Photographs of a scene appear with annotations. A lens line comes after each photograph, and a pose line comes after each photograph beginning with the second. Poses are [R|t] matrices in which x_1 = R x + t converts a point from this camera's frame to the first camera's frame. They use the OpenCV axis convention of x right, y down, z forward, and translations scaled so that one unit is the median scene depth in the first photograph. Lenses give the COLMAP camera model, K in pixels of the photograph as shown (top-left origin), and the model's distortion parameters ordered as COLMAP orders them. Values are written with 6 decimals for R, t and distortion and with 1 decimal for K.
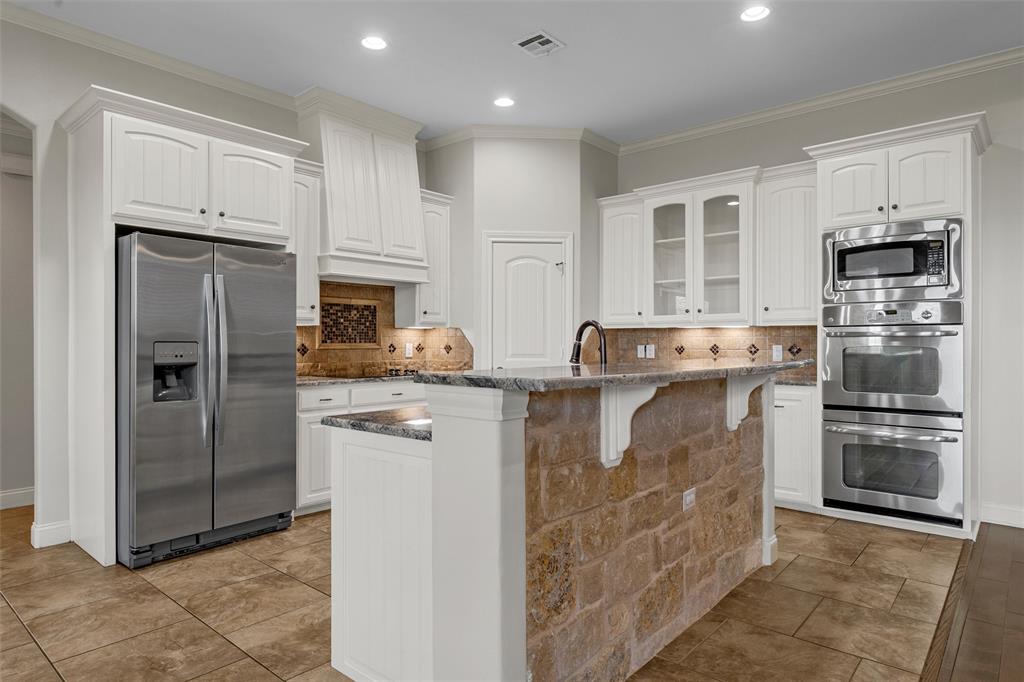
lens RADIAL K [[598.2, 0, 512.0], [0, 598.2, 341.0], [0, 0, 1]] dist [0.003233, 0.000912]
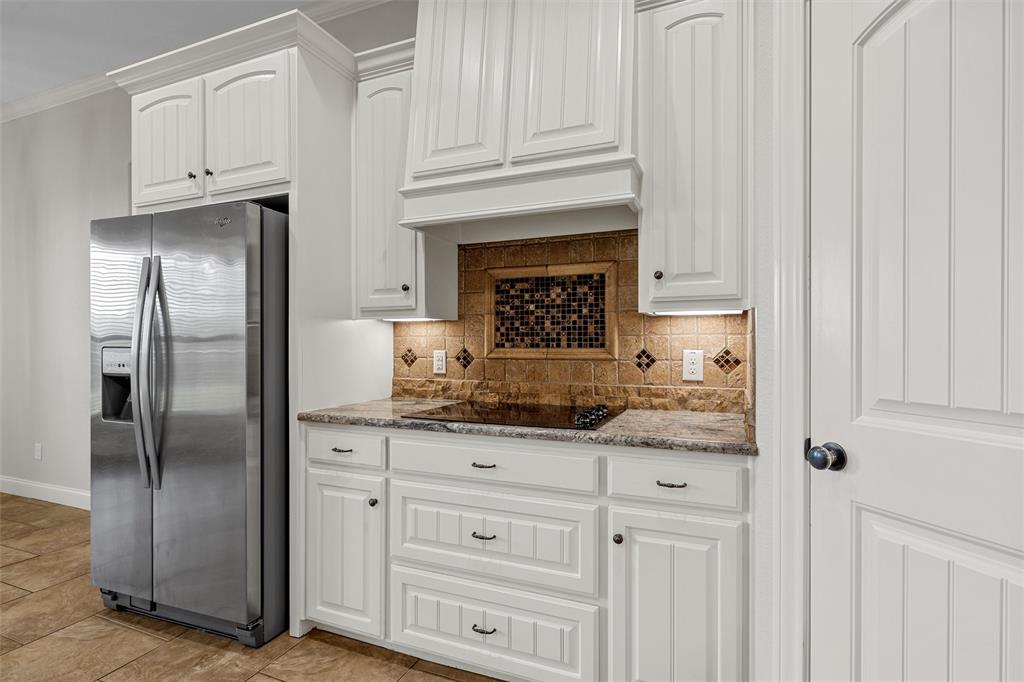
lens RADIAL K [[511.9, 0, 514.2], [0, 511.9, 343.3], [0, 0, 1]] dist [0.002536, 0.000797]
pose [[0.310877, 0.004037, -0.950442, 0.163869], [0.004333, 0.999975, 0.005665, -0.003622], [0.950440, -0.005880, 0.310851, 0.839408]]
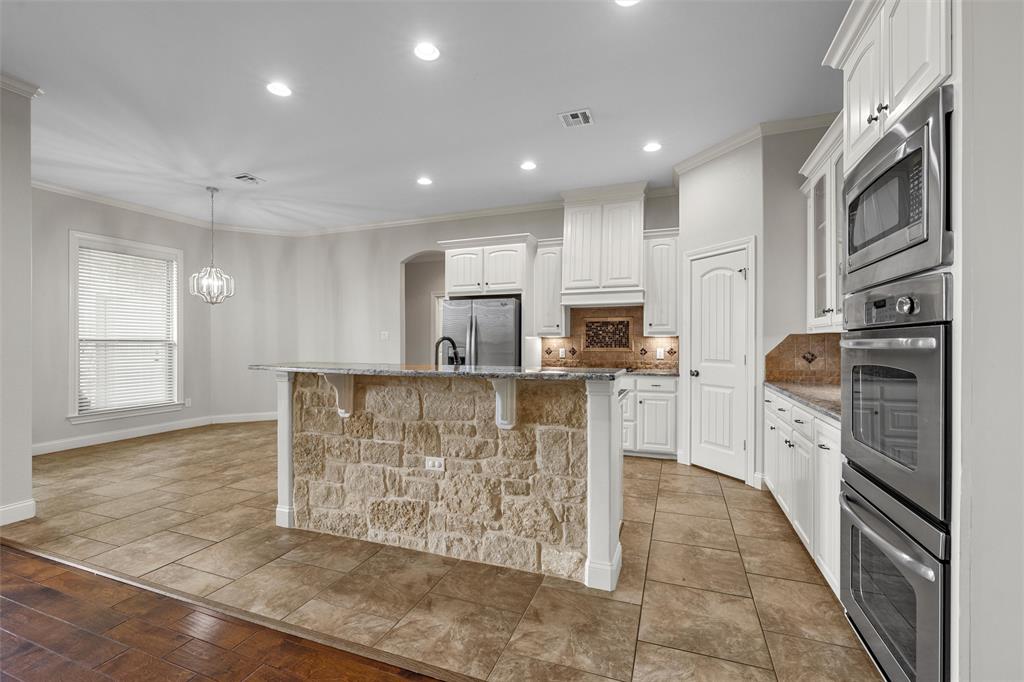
lens RADIAL K [[434.7, 0, 514.1], [0, 434.7, 343.4], [0, 0, 1]] dist [-0.000232, -0.000037]
pose [[0.350848, 0.002022, -0.936430, 0.665068], [0.001345, 0.999996, 0.002664, -0.010295], [0.936431, -0.002194, 0.350844, 0.414003]]
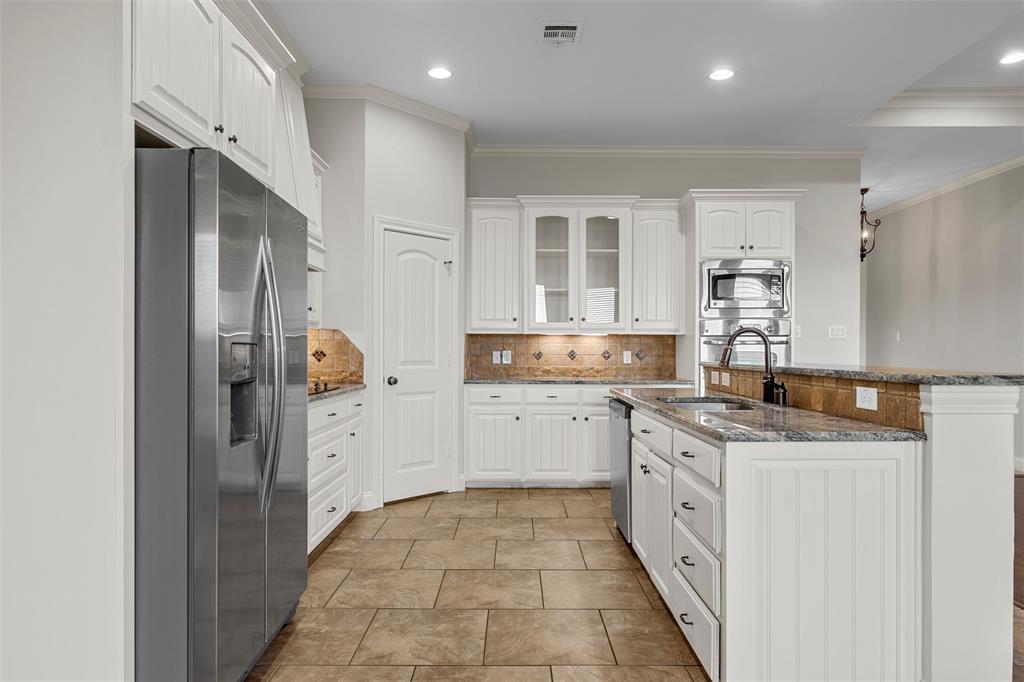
lens RADIAL K [[616.3, 0, 514.3], [0, 616.3, 351.9], [0, 0, 1]] dist [0.000468, 0.000124]
pose [[0.751291, -0.000244, 0.659972, -0.497732], [-0.004080, 0.999979, 0.005014, 0.003441], [-0.659959, -0.006460, 0.751274, 0.236395]]
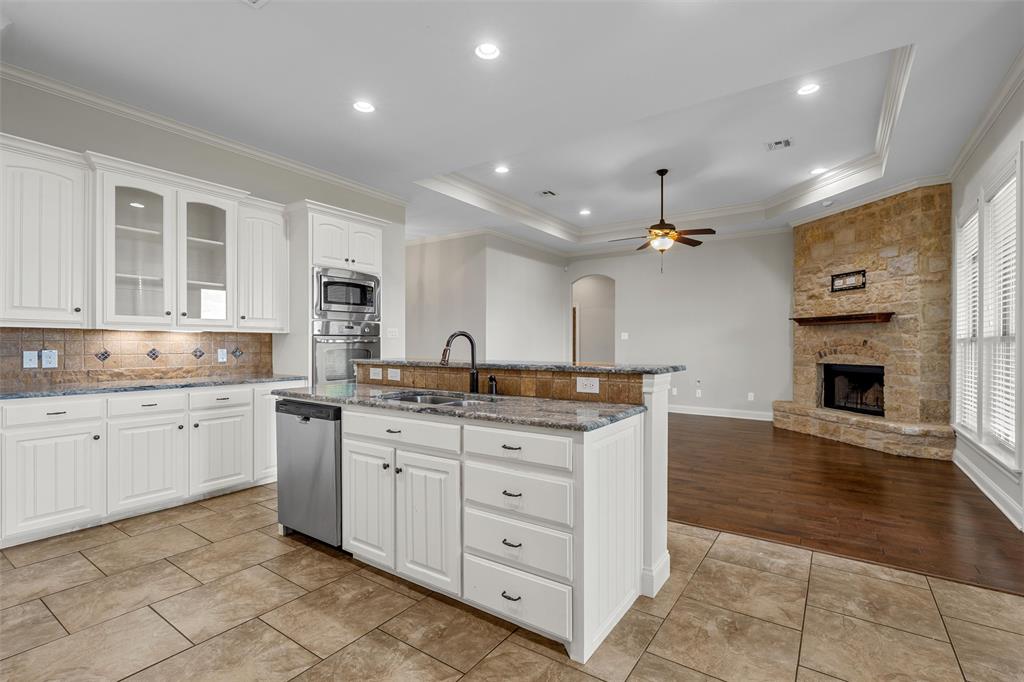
lens RADIAL K [[470.6, 0, 515.4], [0, 470.6, 343.9], [0, 0, 1]] dist [0.001055, 0.000286]
pose [[-0.114407, 0.000946, 0.993433, -0.484738], [-0.003541, 0.999993, -0.001360, -0.003300], [-0.993428, -0.003674, -0.114403, 0.536268]]
